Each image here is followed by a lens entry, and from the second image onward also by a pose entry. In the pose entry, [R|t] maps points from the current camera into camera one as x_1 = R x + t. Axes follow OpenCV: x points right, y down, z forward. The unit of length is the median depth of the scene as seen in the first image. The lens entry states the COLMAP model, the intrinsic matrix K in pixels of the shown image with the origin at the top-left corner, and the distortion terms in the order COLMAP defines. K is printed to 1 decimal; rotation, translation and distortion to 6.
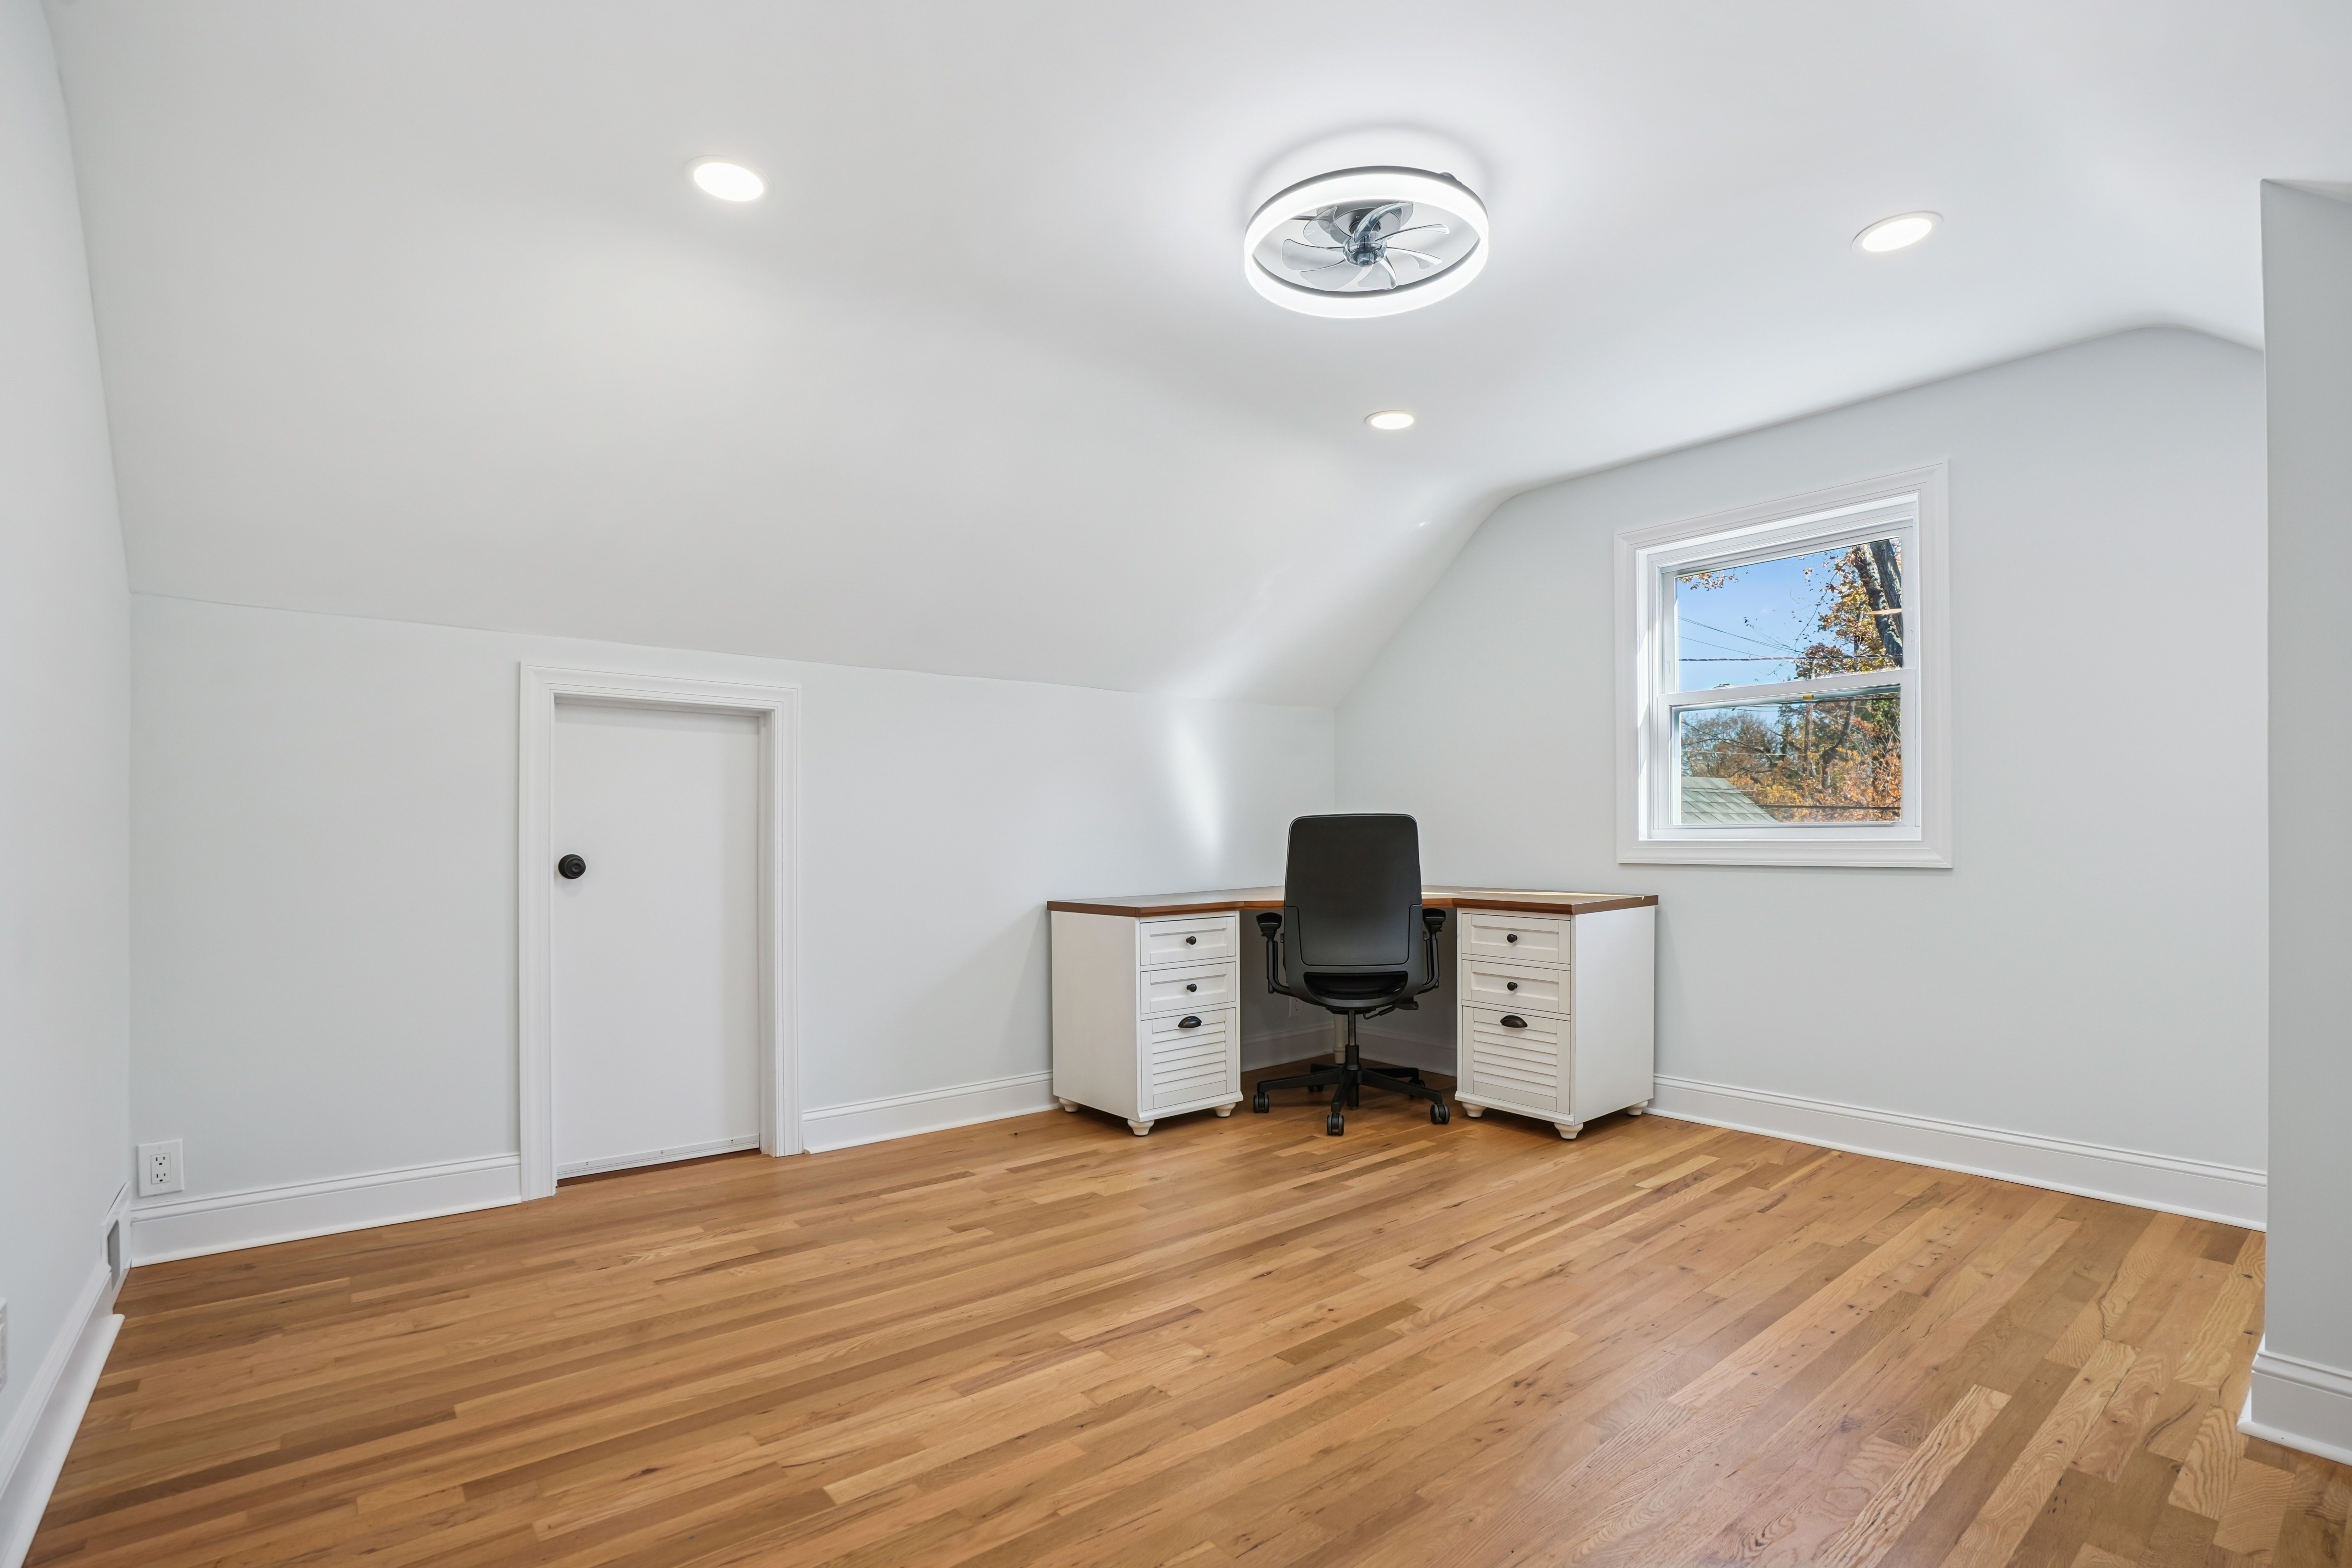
lens RADIAL K [[1108.2, 0, 1180.8], [0, 1108.2, 804.9], [0, 0, 1]] dist [-0.069067, 0.026368]
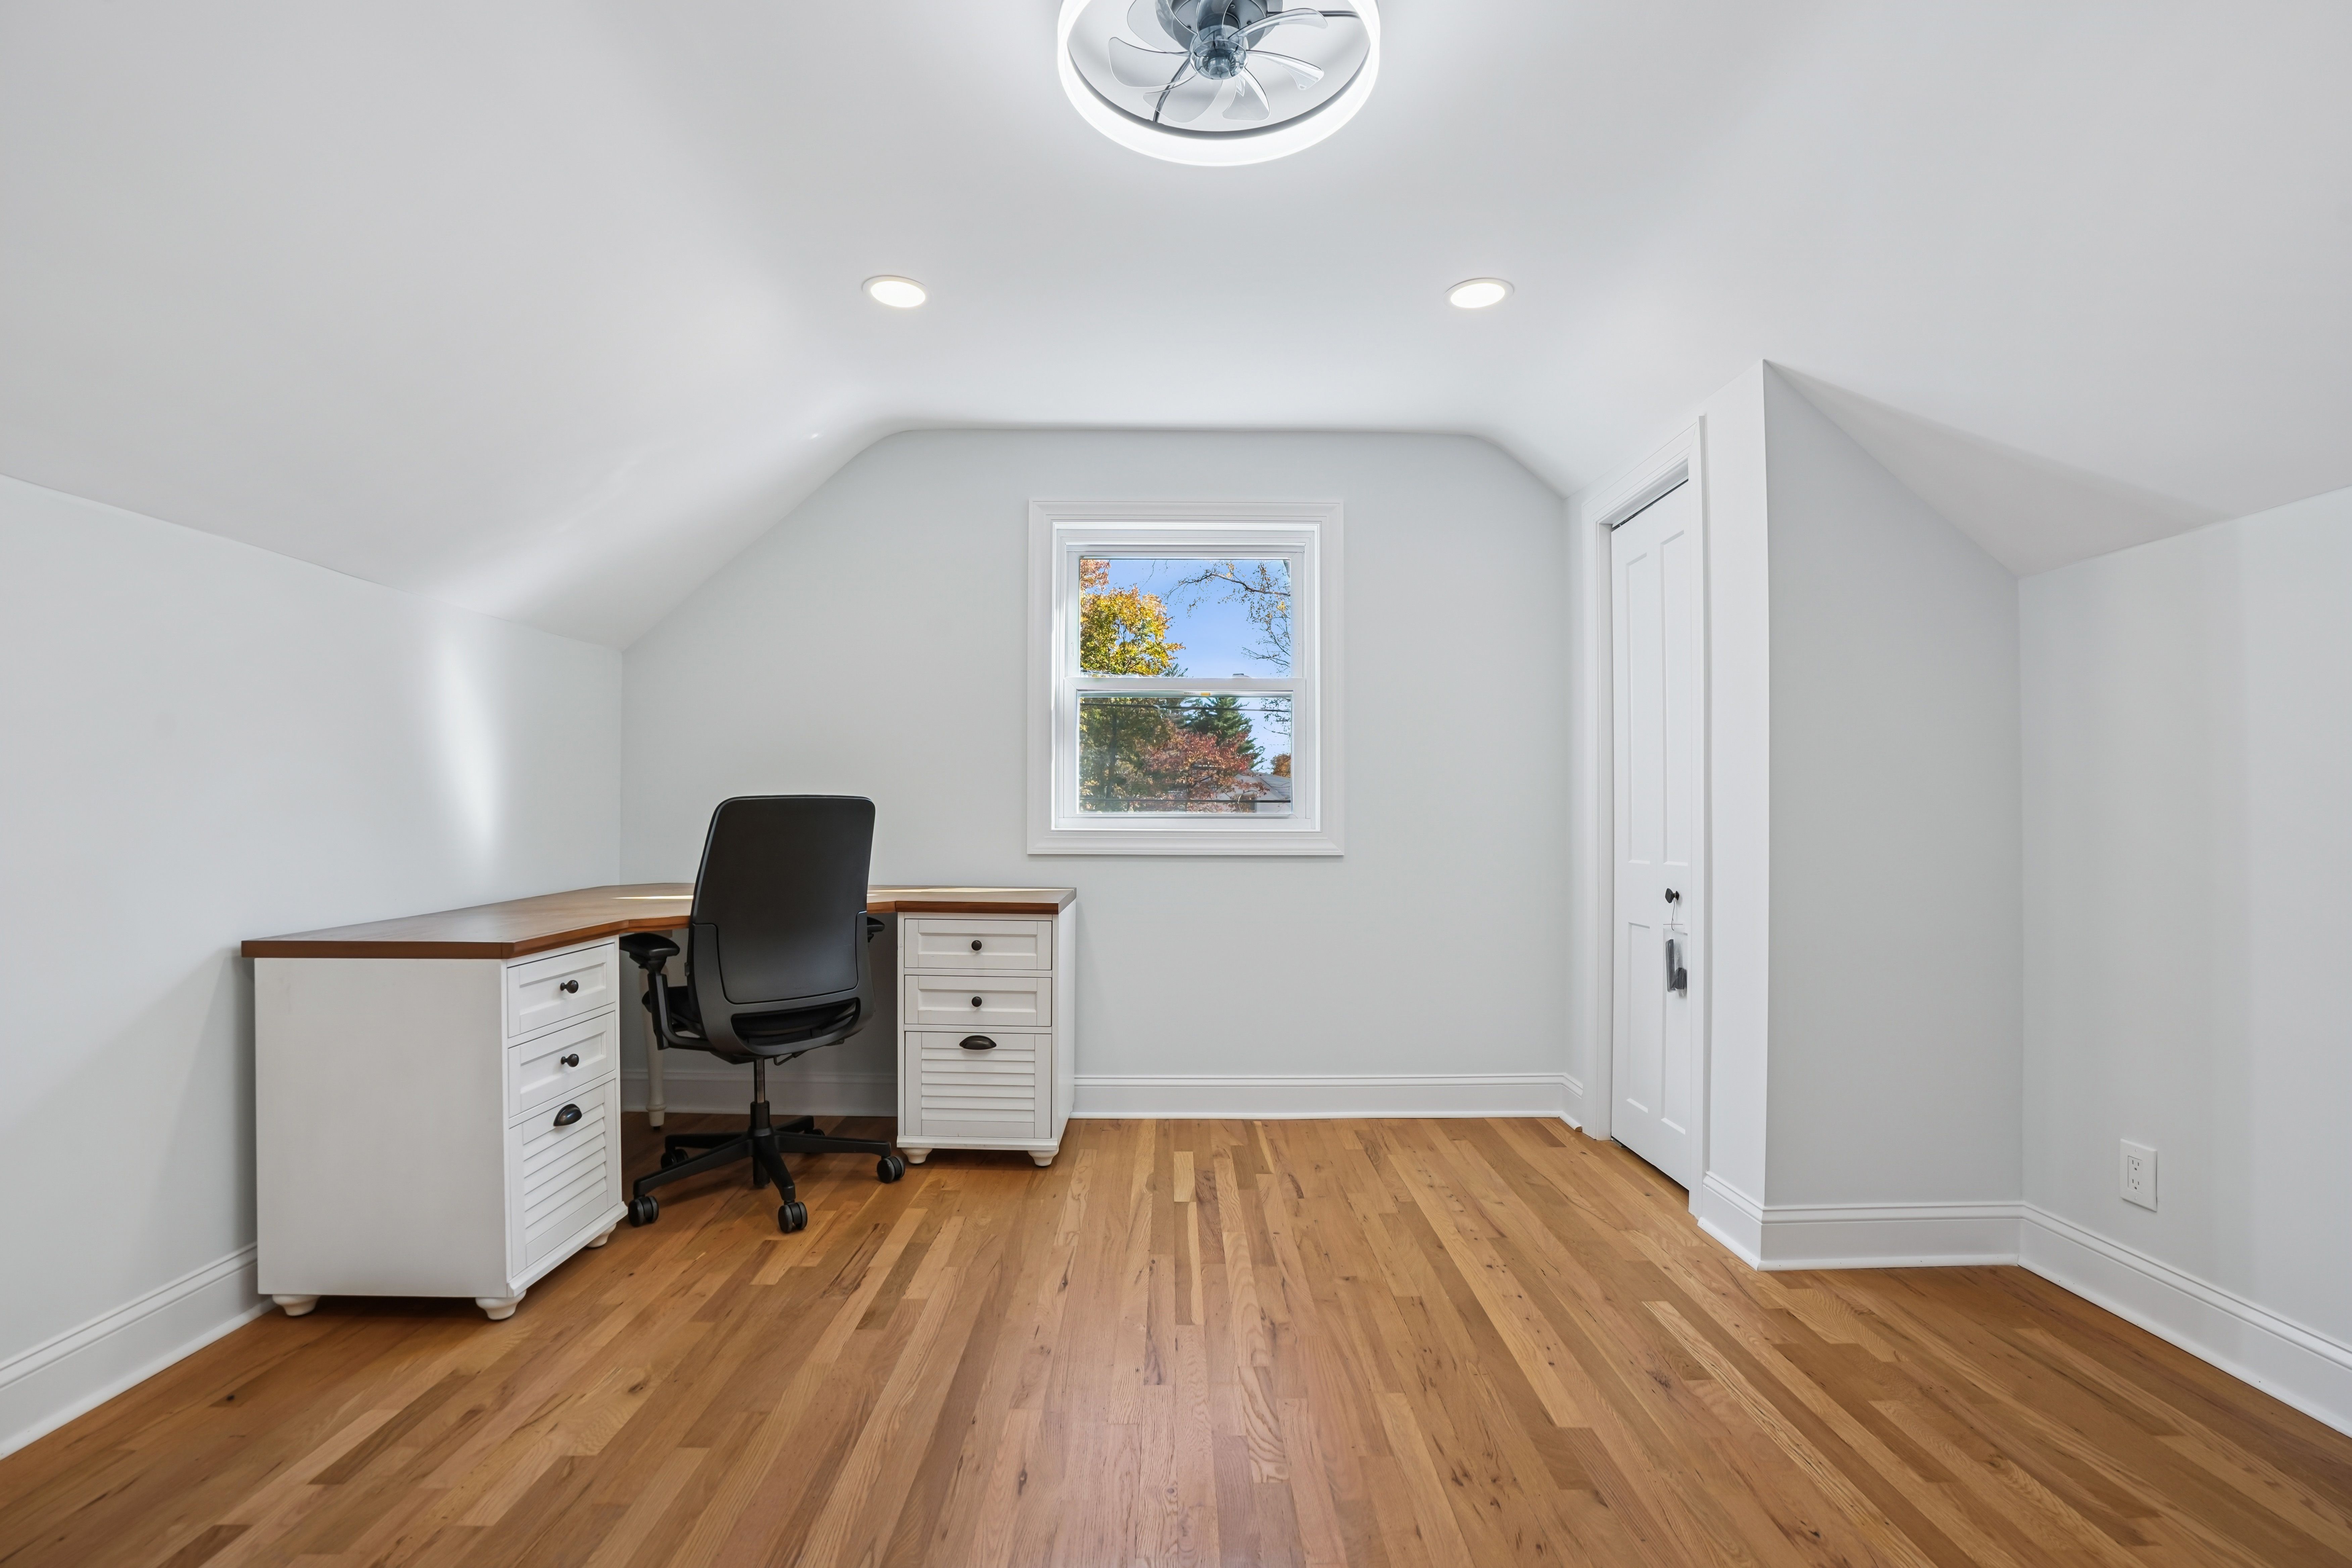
lens RADIAL K [[1082.4, 0, 1177.6], [0, 1082.4, 795.9], [0, 0, 1]] dist [-0.069394, 0.026940]
pose [[0.634313, 0.023380, 0.772723, -0.251418], [-0.026159, 0.999619, -0.008771, 0.008700], [-0.772634, -0.014650, 0.634683, 0.353377]]
